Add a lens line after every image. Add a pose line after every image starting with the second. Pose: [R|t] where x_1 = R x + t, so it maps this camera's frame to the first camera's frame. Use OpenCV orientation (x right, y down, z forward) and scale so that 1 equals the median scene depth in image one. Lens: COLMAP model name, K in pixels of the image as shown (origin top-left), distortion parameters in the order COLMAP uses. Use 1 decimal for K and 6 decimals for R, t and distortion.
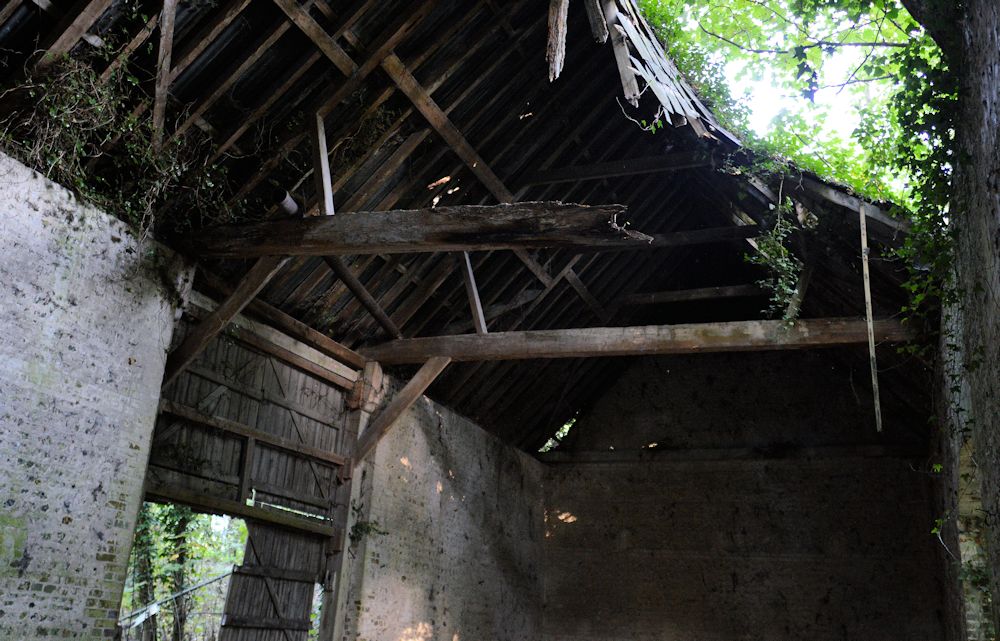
lens RADIAL K [[946.4, 0, 500.7], [0, 946.4, 320.5], [0, 0, 1]] dist [-0.022550, 0.000000]
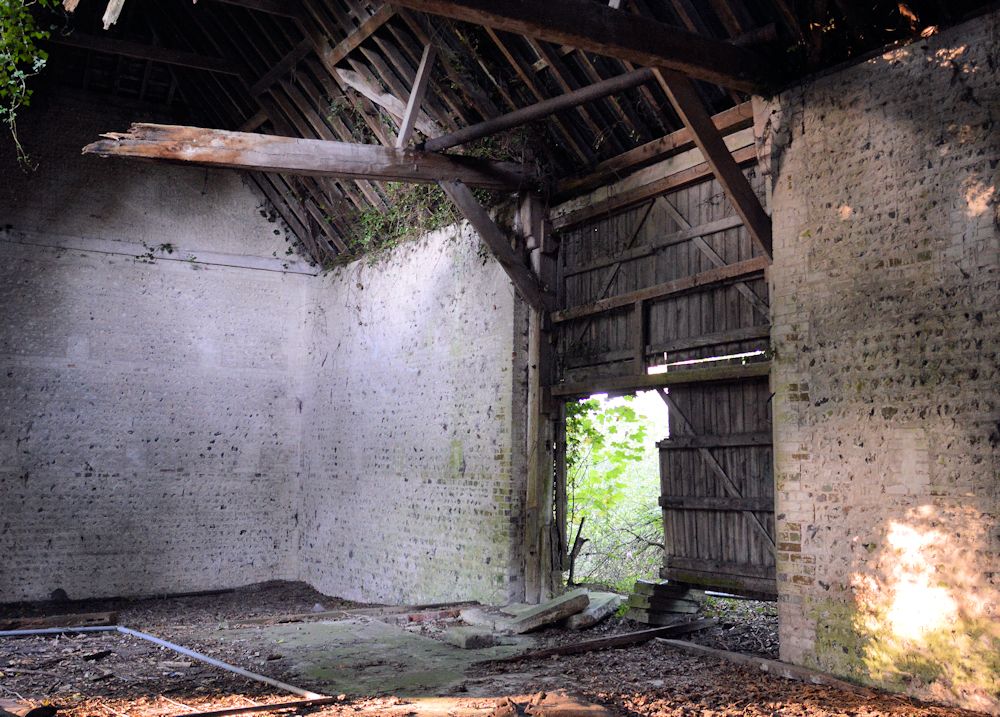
lens RADIAL K [[1022.6, 0, 500.4], [0, 1022.6, 349.5], [0, 0, 1]] dist [-0.023057, 0.000000]
pose [[-0.580650, -0.164683, -0.797324, 0.564049], [0.219050, 0.911616, -0.347813, 0.467523], [0.784132, -0.376611, -0.493256, 1.348207]]
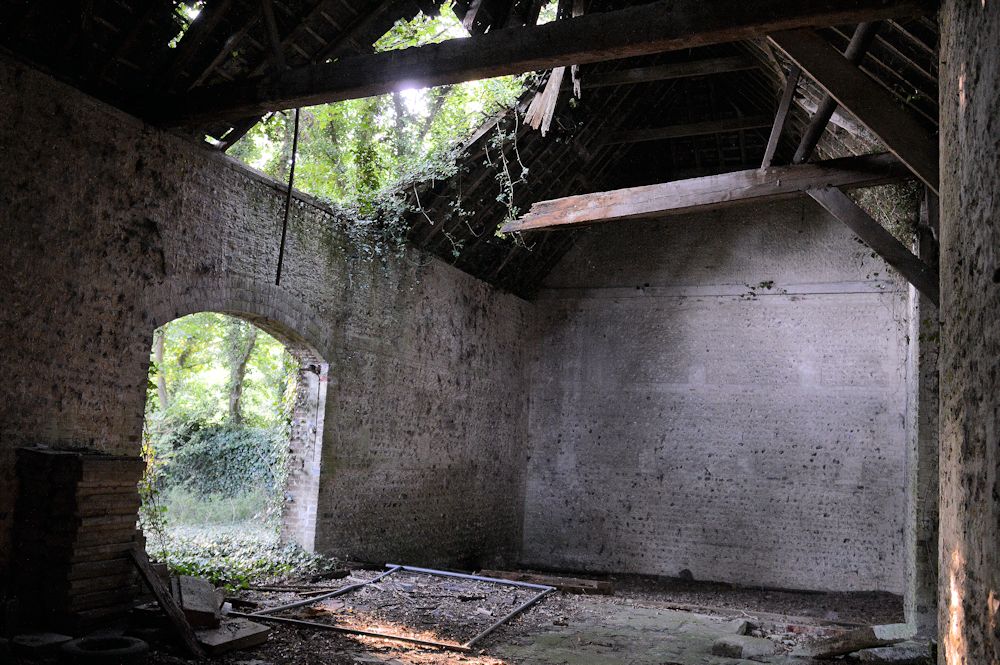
lens RADIAL K [[890.6, 0, 499.6], [0, 890.6, 341.2], [0, 0, 1]] dist [-0.030397, 0.001300]
pose [[-0.991874, -0.120859, 0.039741, 0.054726], [-0.126011, 0.890199, -0.437798, 0.505635], [0.017534, -0.439248, -0.898195, 1.586997]]
